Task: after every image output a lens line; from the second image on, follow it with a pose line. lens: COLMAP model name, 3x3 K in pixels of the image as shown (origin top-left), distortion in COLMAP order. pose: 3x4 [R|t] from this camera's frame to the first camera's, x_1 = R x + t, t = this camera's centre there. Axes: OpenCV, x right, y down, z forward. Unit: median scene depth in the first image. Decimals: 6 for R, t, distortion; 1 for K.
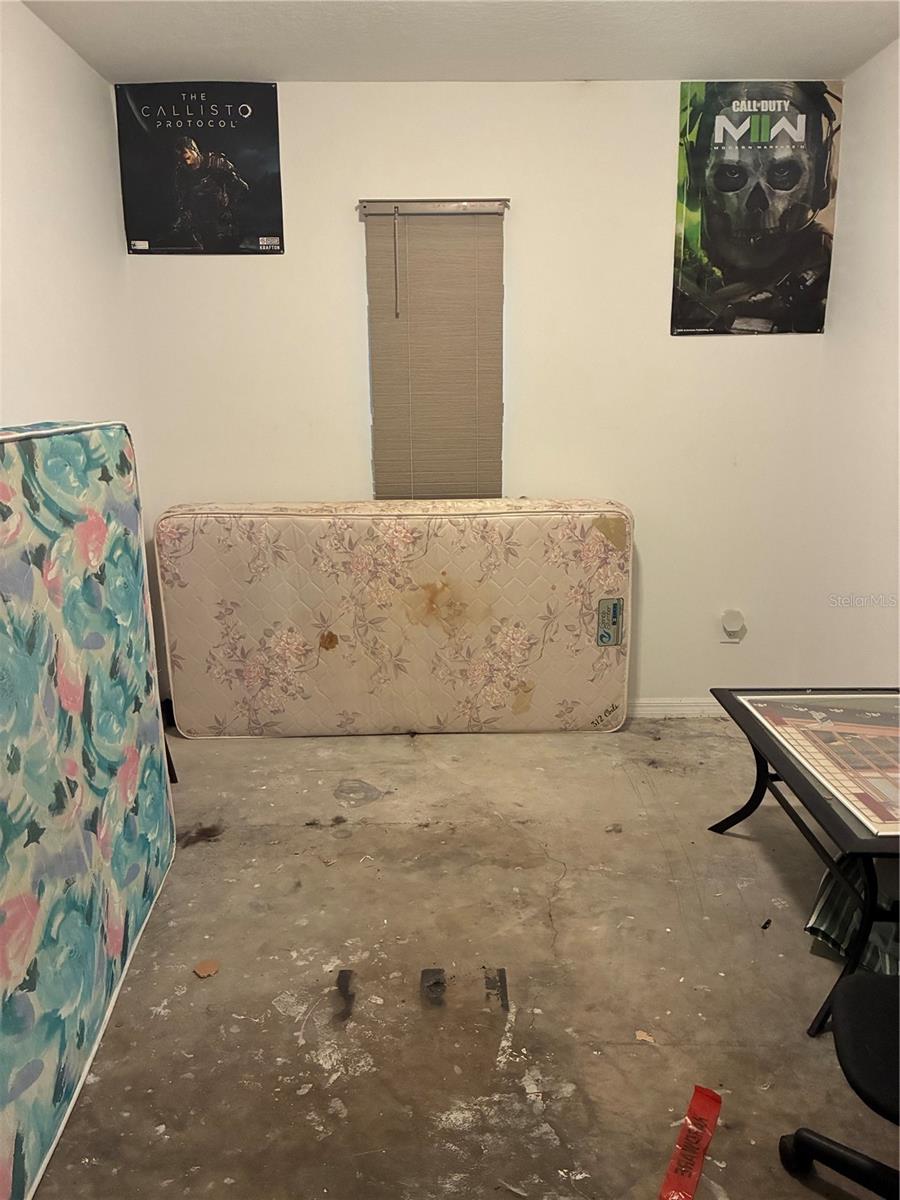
lens RADIAL K [[909.2, 0, 447.1], [0, 909.2, 604.4], [0, 0, 1]] dist [0.044868, -0.063266]
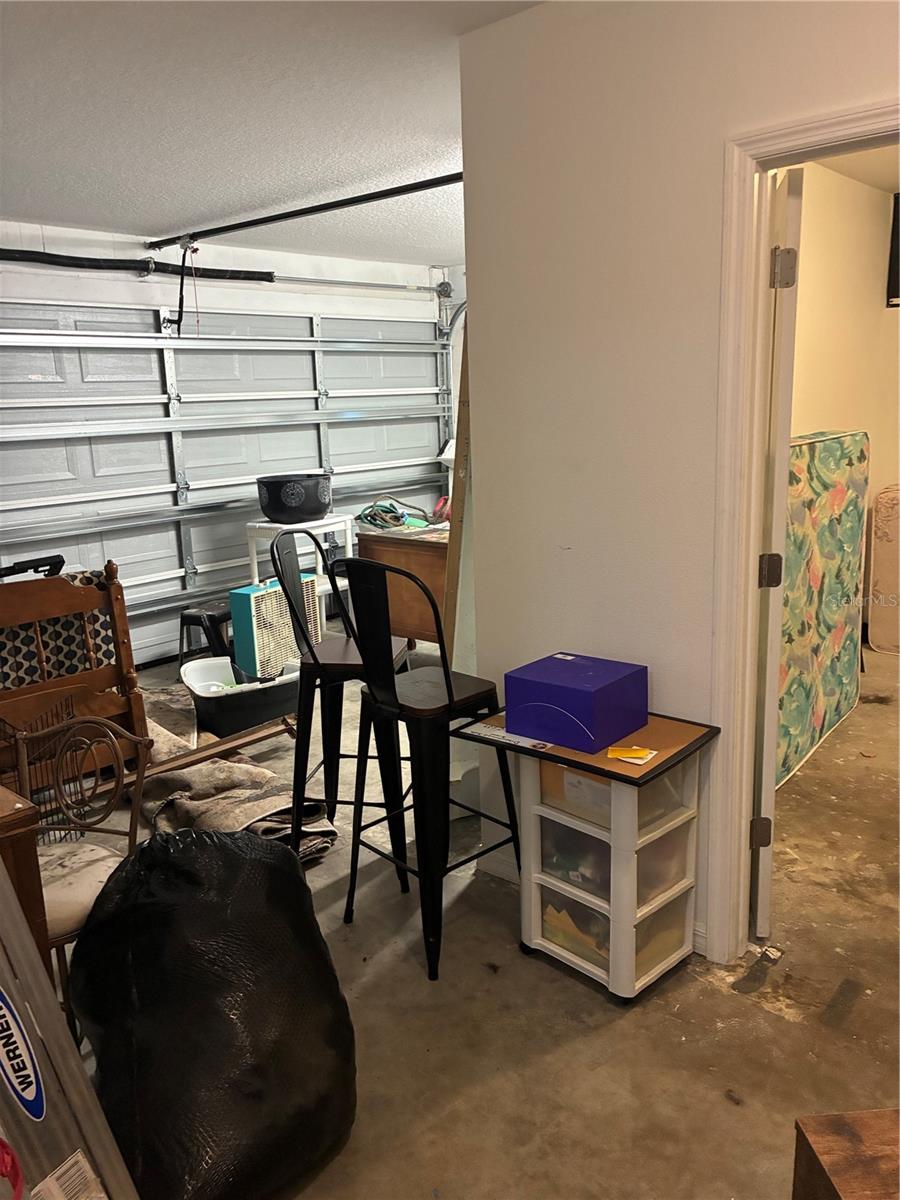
lens RADIAL K [[909.2, 0, 448.3], [0, 909.2, 595.5], [0, 0, 1]] dist [0.044868, -0.063266]
pose [[0.734046, 0.132266, -0.666095, 0.267163], [-0.124937, 0.990410, 0.058983, 0.105355], [0.667508, 0.039924, 0.743531, -0.823586]]
